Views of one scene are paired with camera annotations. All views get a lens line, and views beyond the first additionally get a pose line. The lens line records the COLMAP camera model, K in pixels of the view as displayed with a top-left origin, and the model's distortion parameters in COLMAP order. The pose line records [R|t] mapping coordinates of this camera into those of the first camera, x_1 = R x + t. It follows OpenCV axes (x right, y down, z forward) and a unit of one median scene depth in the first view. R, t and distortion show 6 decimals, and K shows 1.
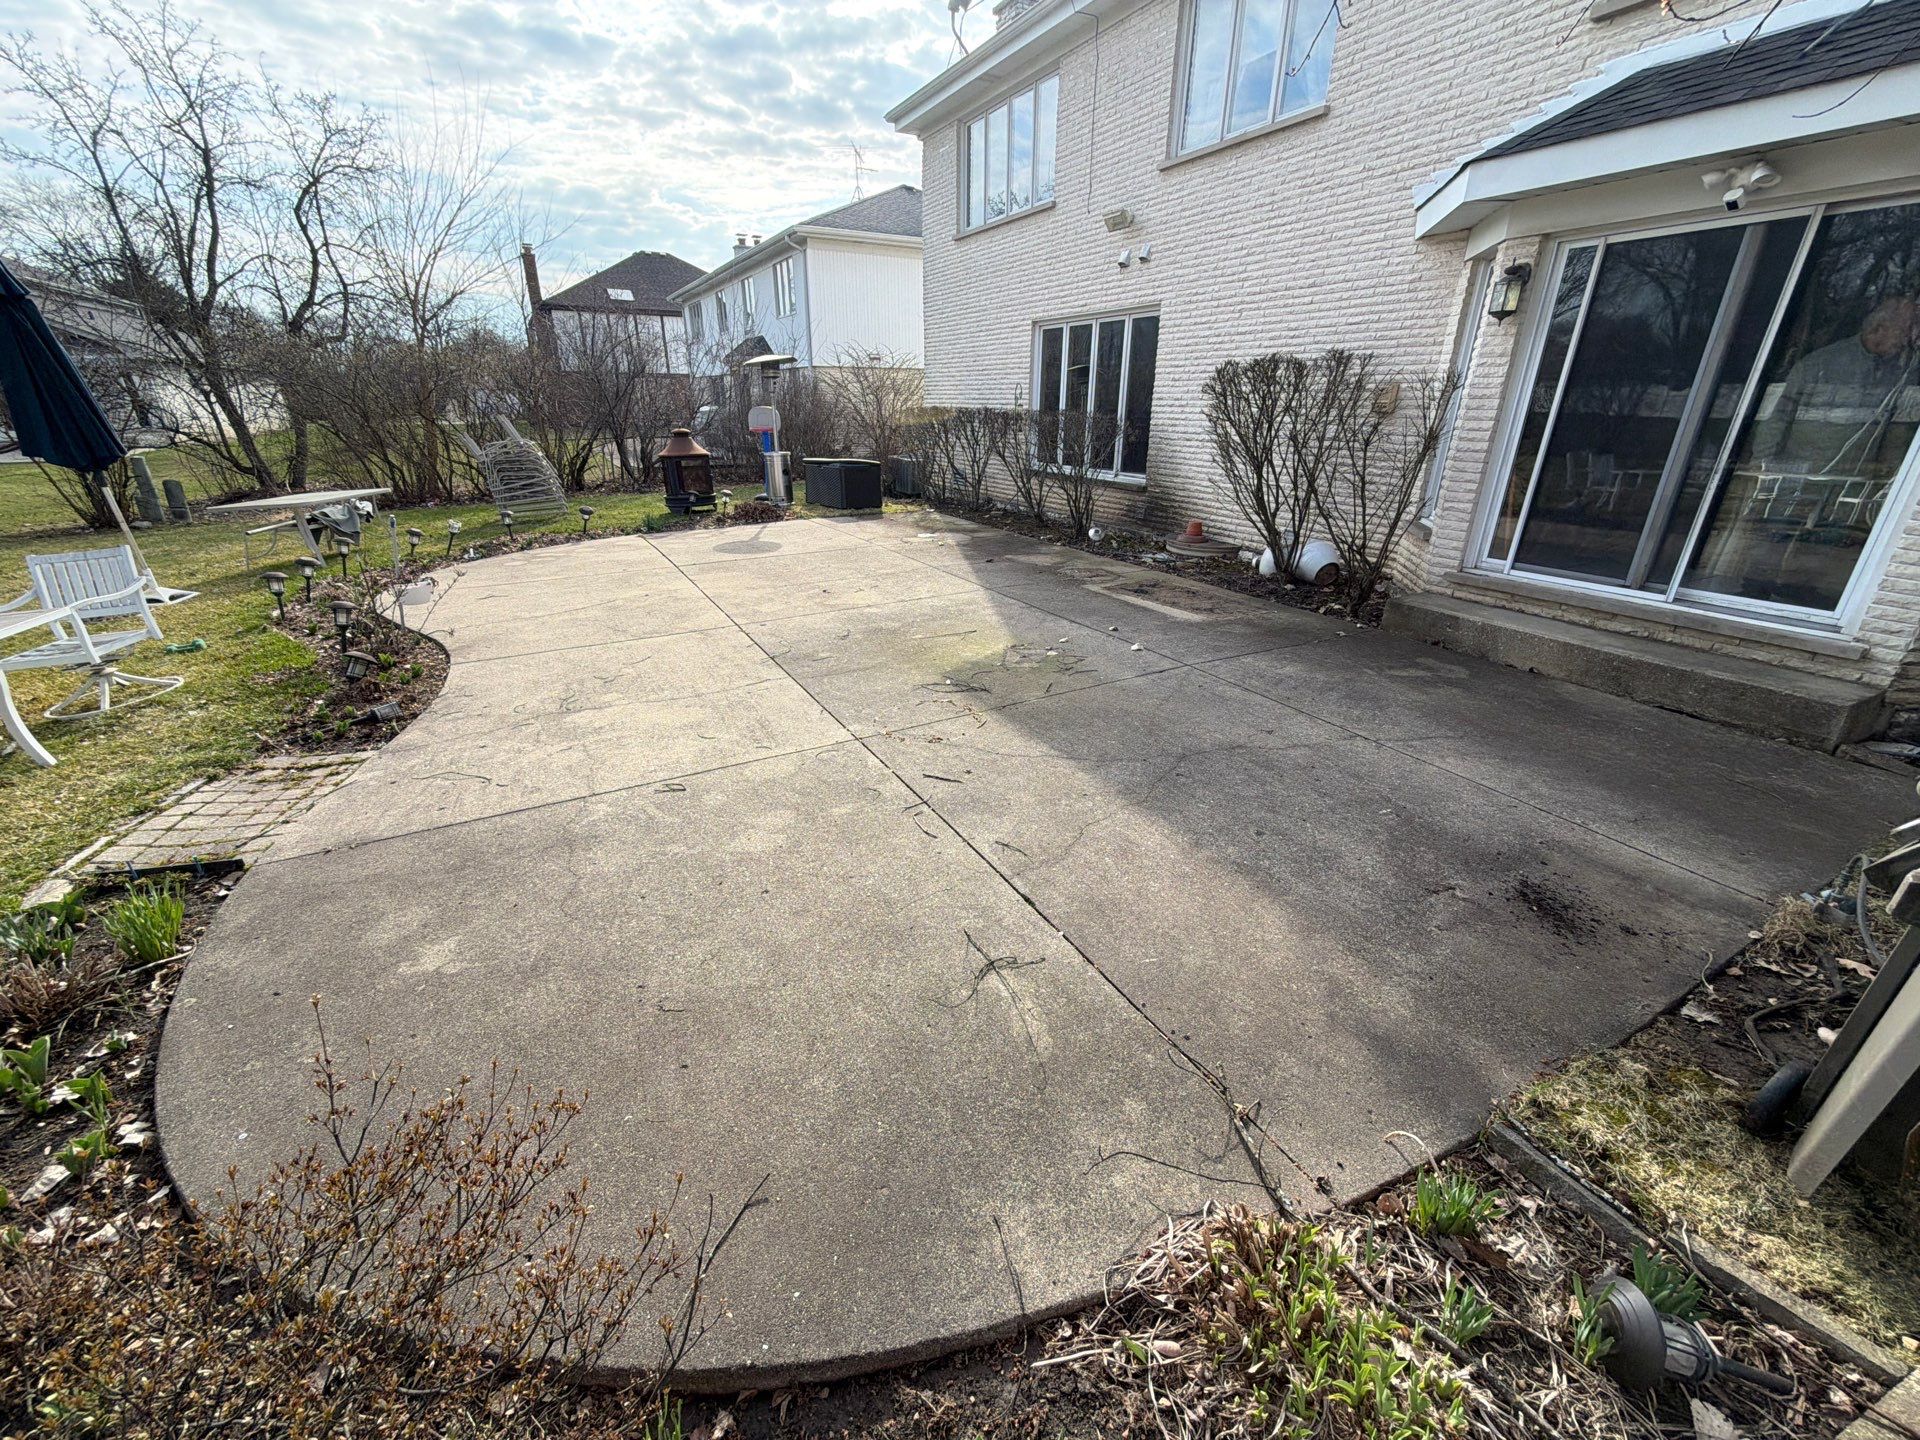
lens RADIAL K [[762.5, 0, 964.0], [0, 762.5, 725.2], [0, 0, 1]] dist [0.001181, -0.000288]
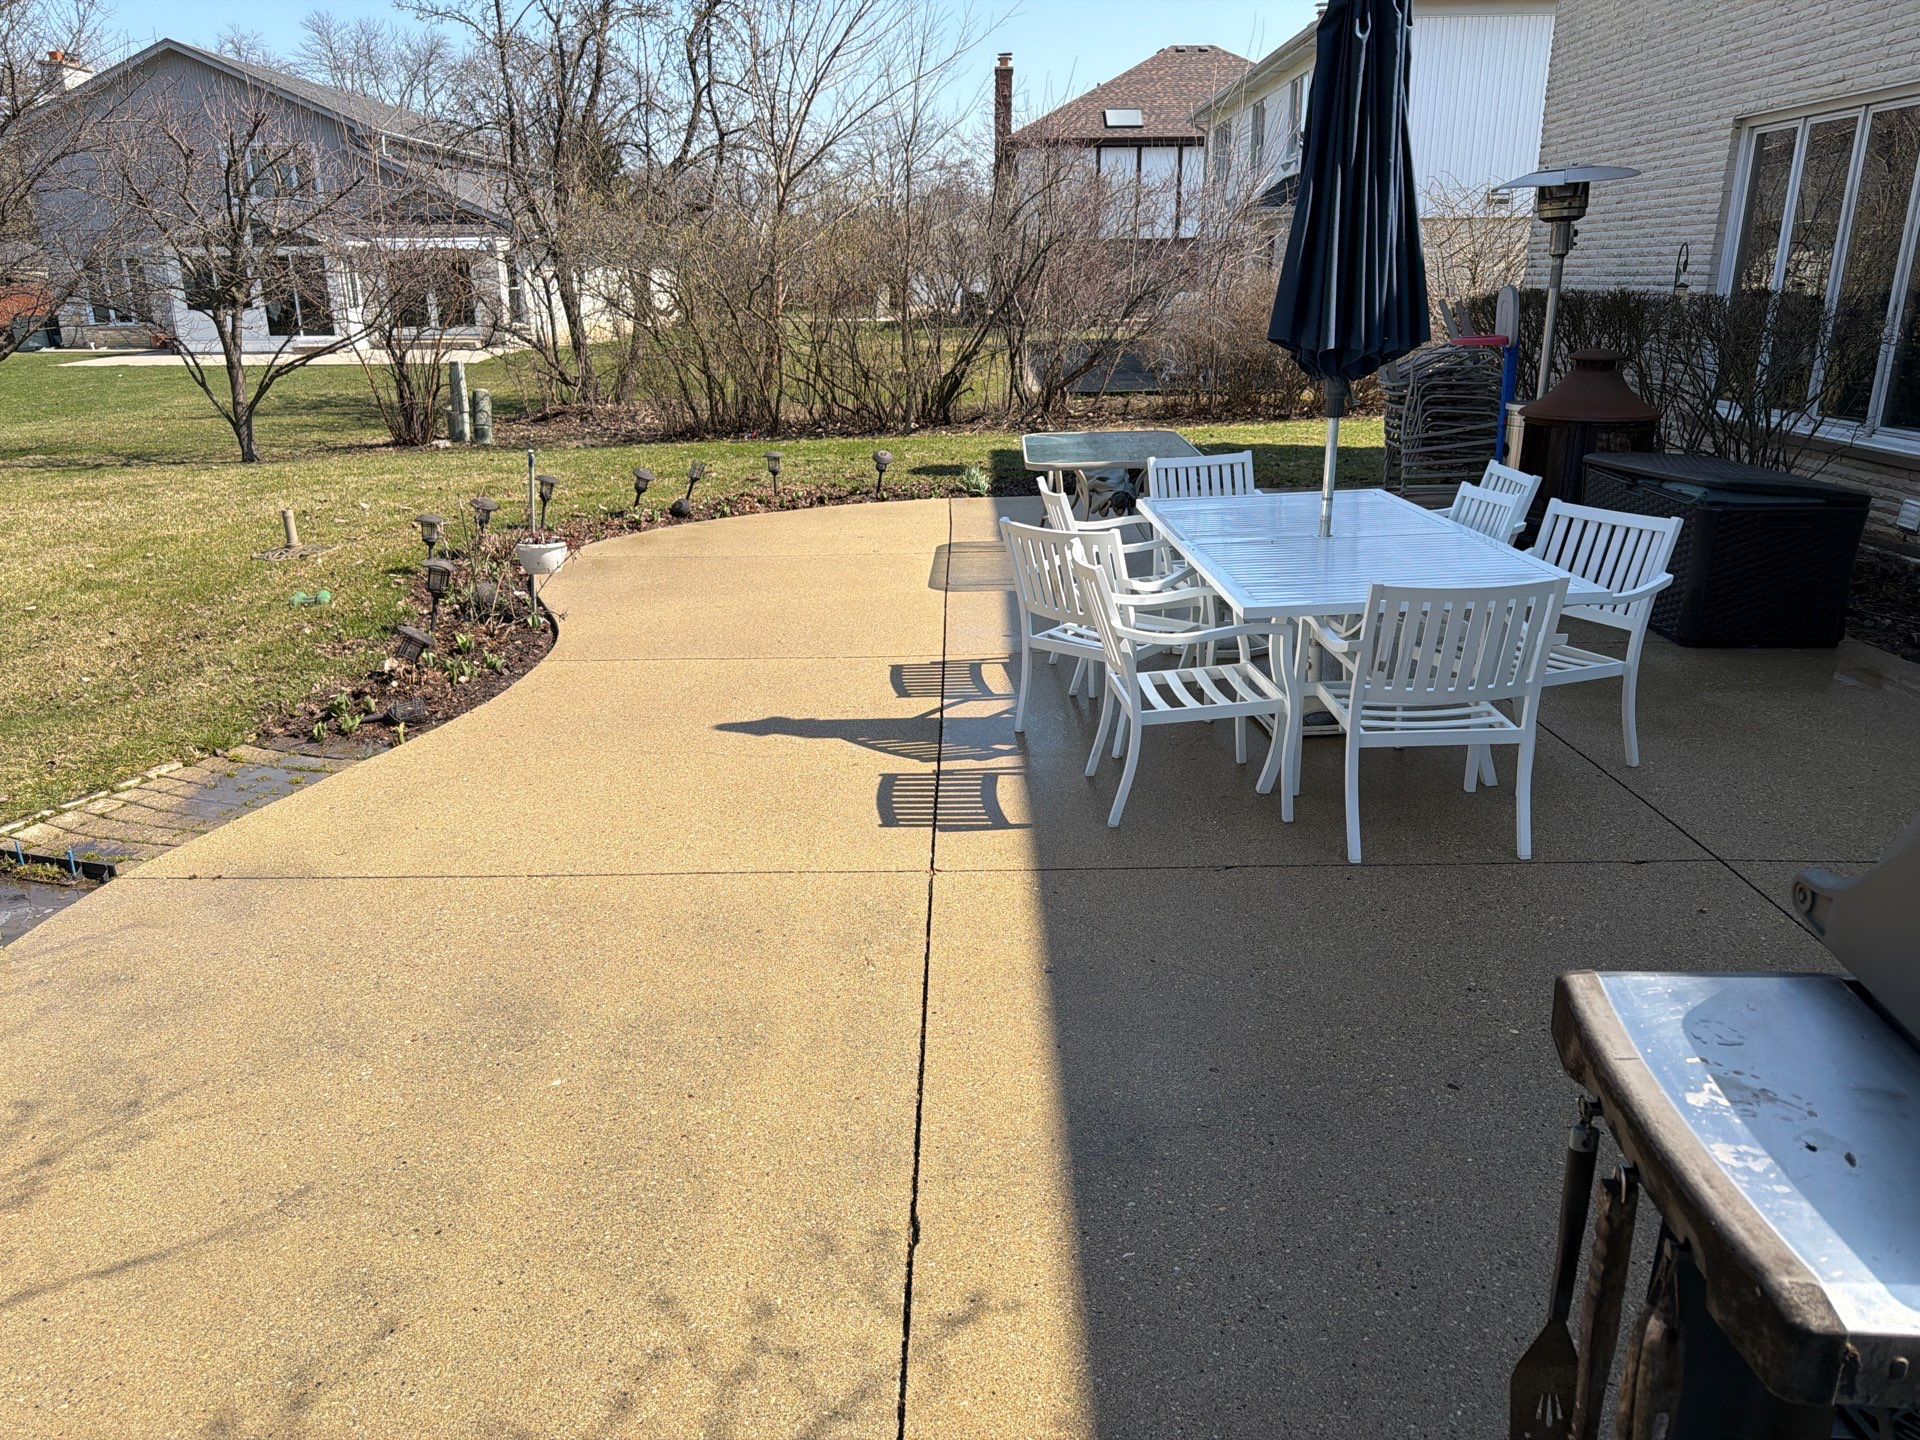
lens RADIAL K [[1354.0, 0, 963.3], [0, 1354.0, 731.6], [0, 0, 1]] dist [0.023174, -0.022268]
pose [[0.867506, 0.144383, -0.476011, 0.269740], [-0.181629, 0.982817, -0.032902, -0.043822], [0.463081, 0.115000, 0.878824, 0.085472]]
